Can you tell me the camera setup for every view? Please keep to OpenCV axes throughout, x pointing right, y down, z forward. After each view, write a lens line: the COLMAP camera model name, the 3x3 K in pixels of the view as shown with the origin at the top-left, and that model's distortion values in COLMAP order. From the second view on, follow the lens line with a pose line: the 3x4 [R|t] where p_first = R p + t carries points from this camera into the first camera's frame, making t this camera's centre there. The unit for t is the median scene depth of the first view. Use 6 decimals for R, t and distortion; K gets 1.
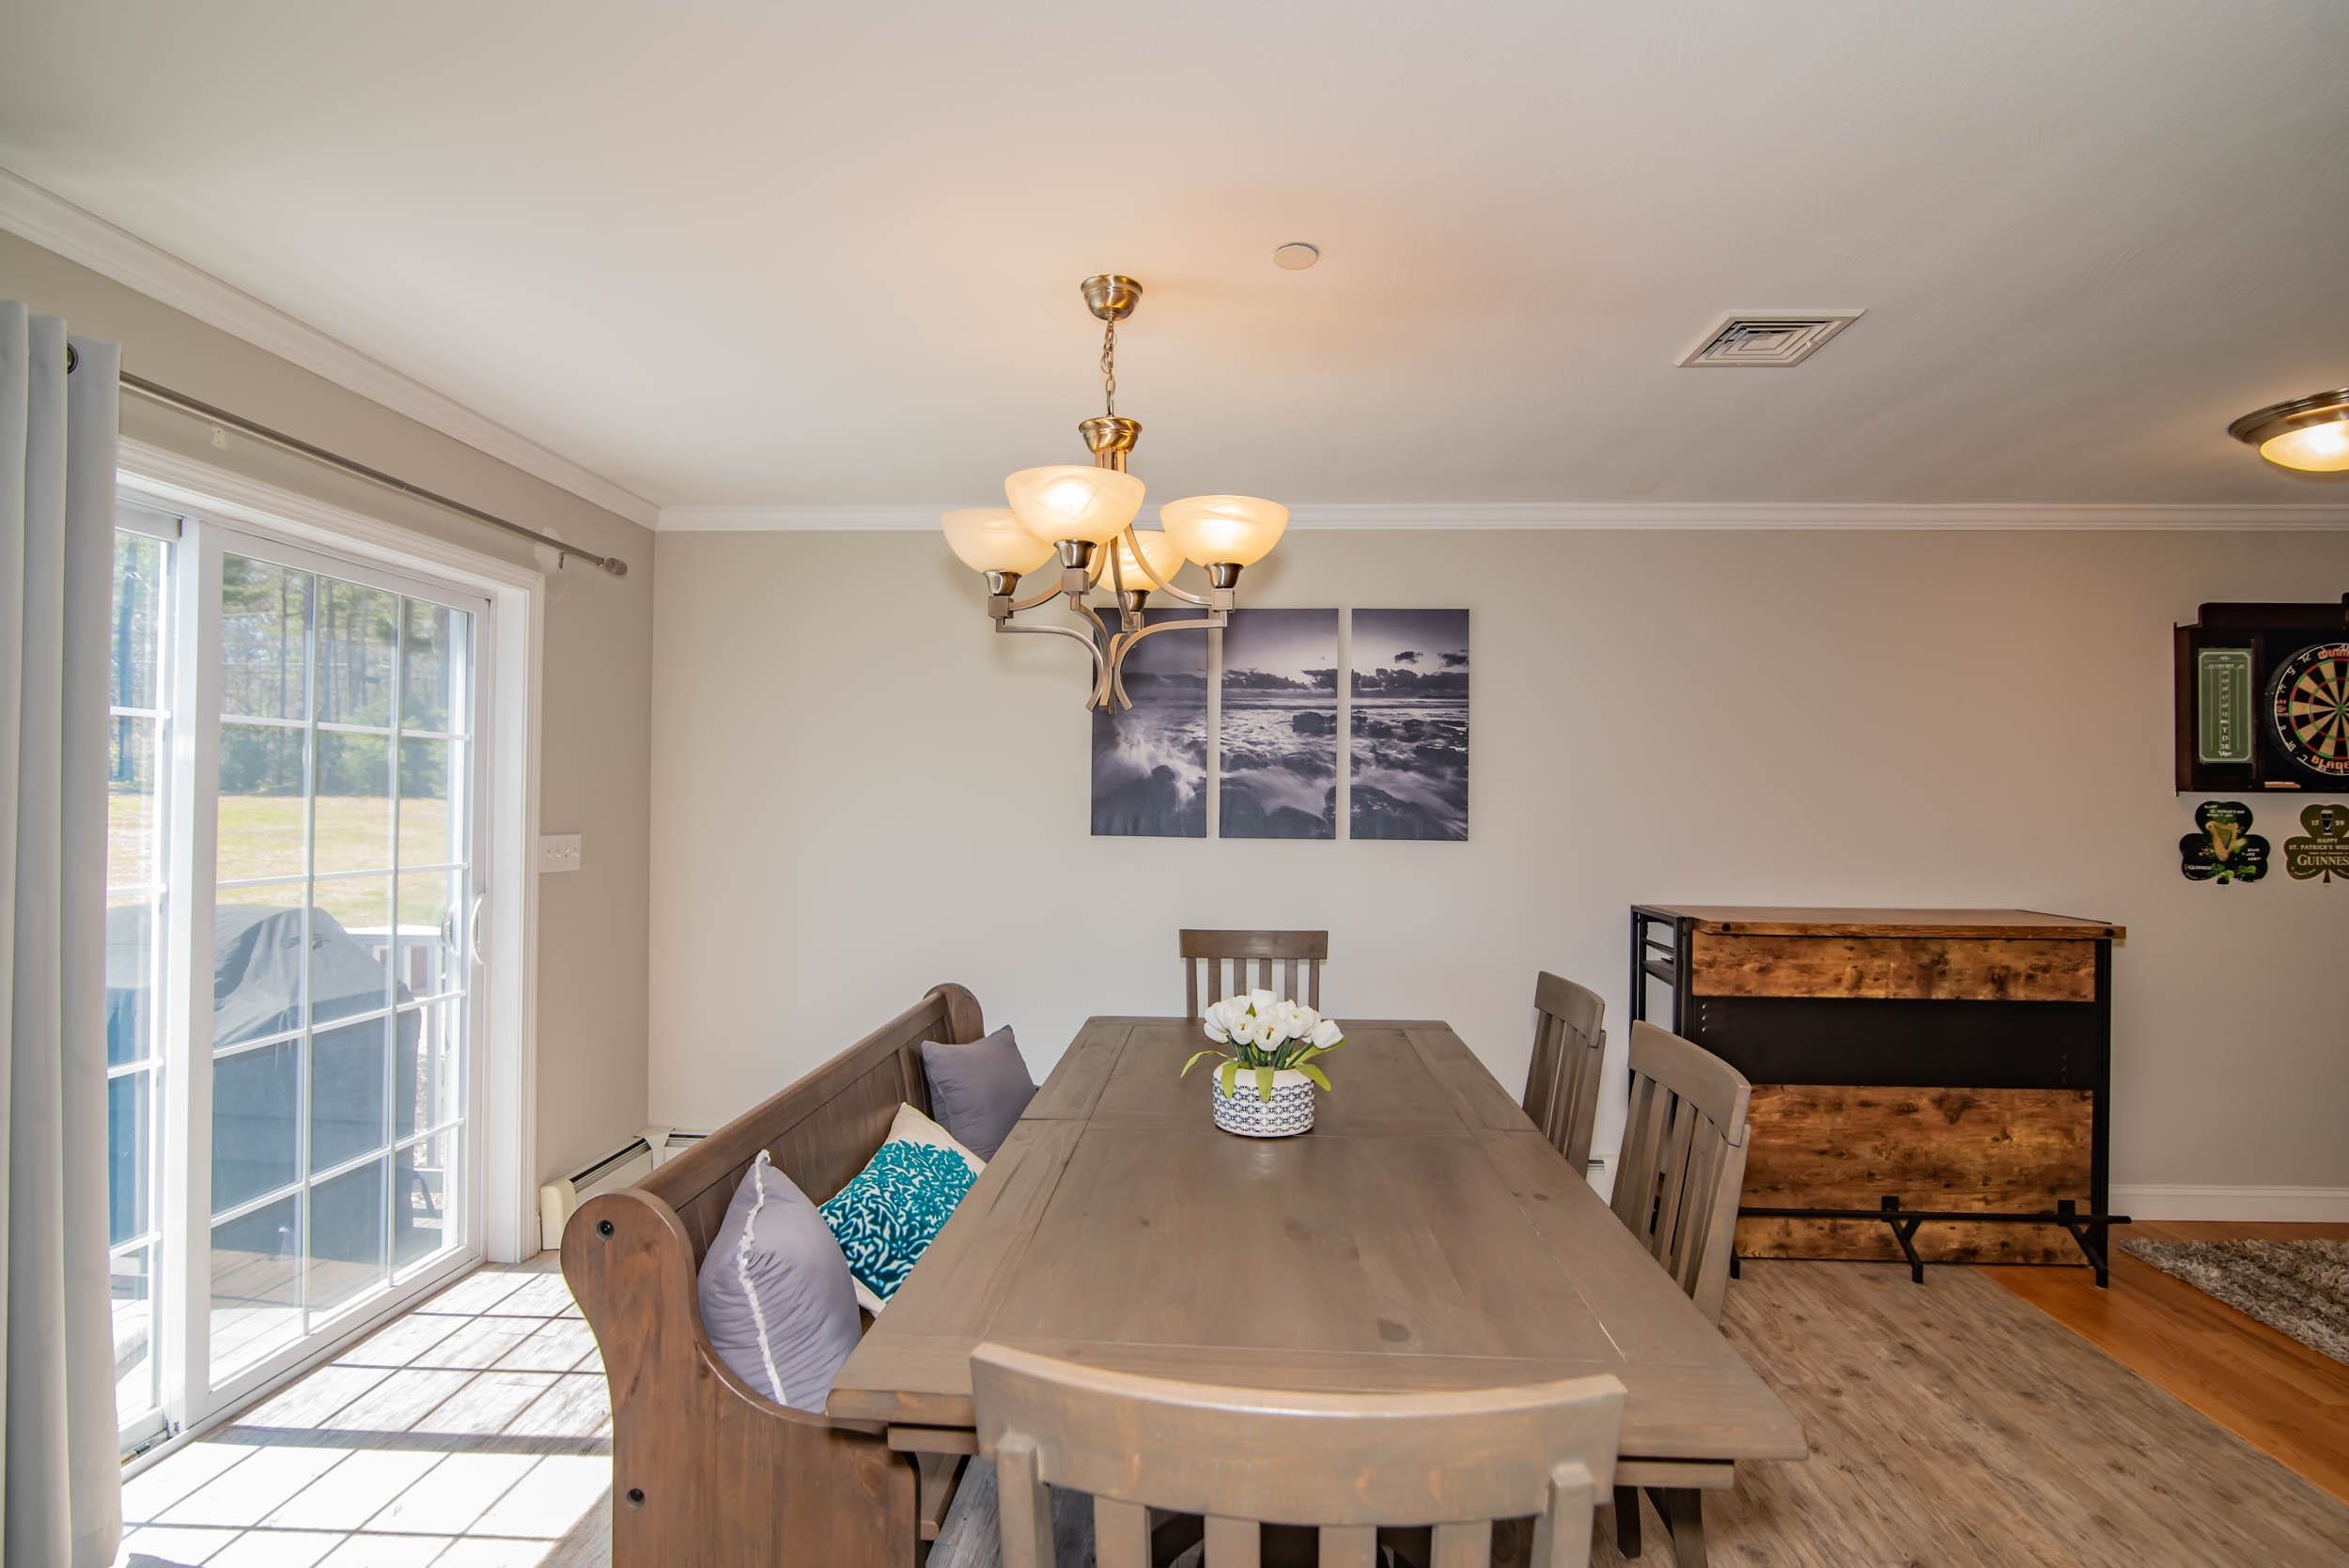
lens RADIAL K [[1101.2, 0, 1169.2], [0, 1101.2, 791.5], [0, 0, 1]] dist [-0.021965, 0.001652]
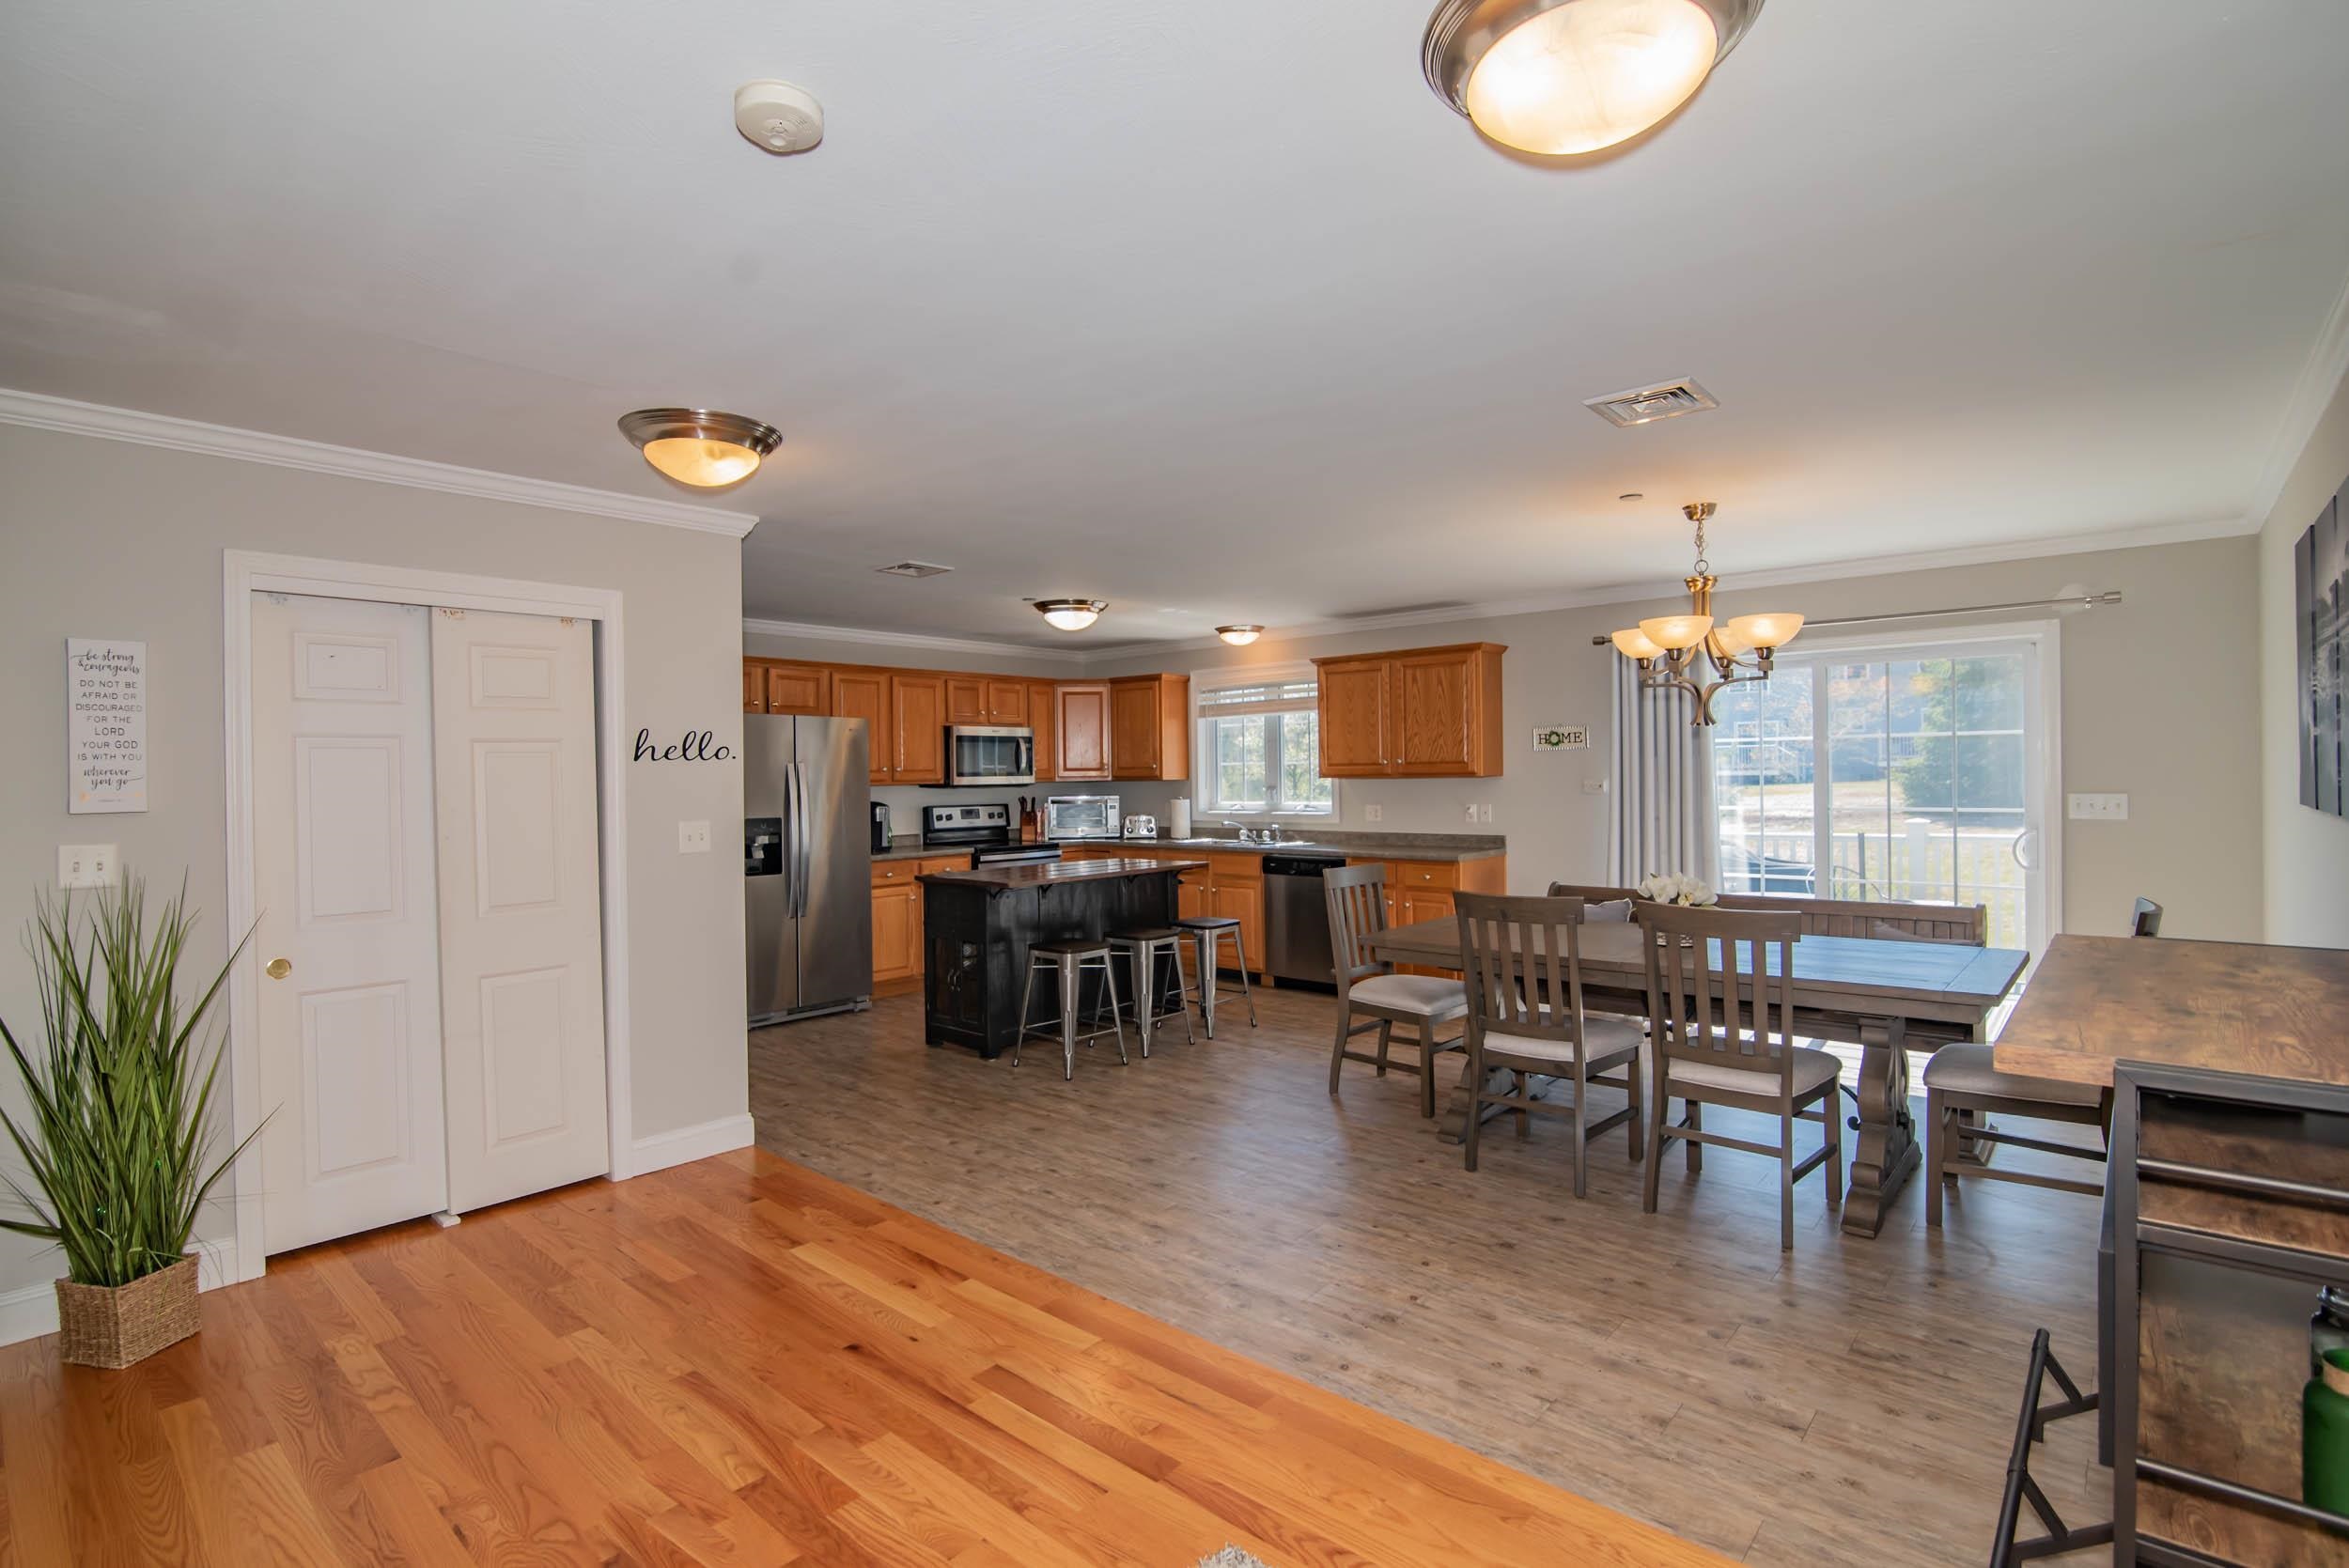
lens RADIAL K [[1107.7, 0, 1147.4], [0, 1107.7, 772.6], [0, 0, 1]] dist [-0.023134, 0.000011]
pose [[-0.629494, -0.002027, -0.777003, 1.304592], [0.014821, 0.999783, -0.014615, 0.015051], [0.776864, -0.020716, -0.629328, 0.918116]]
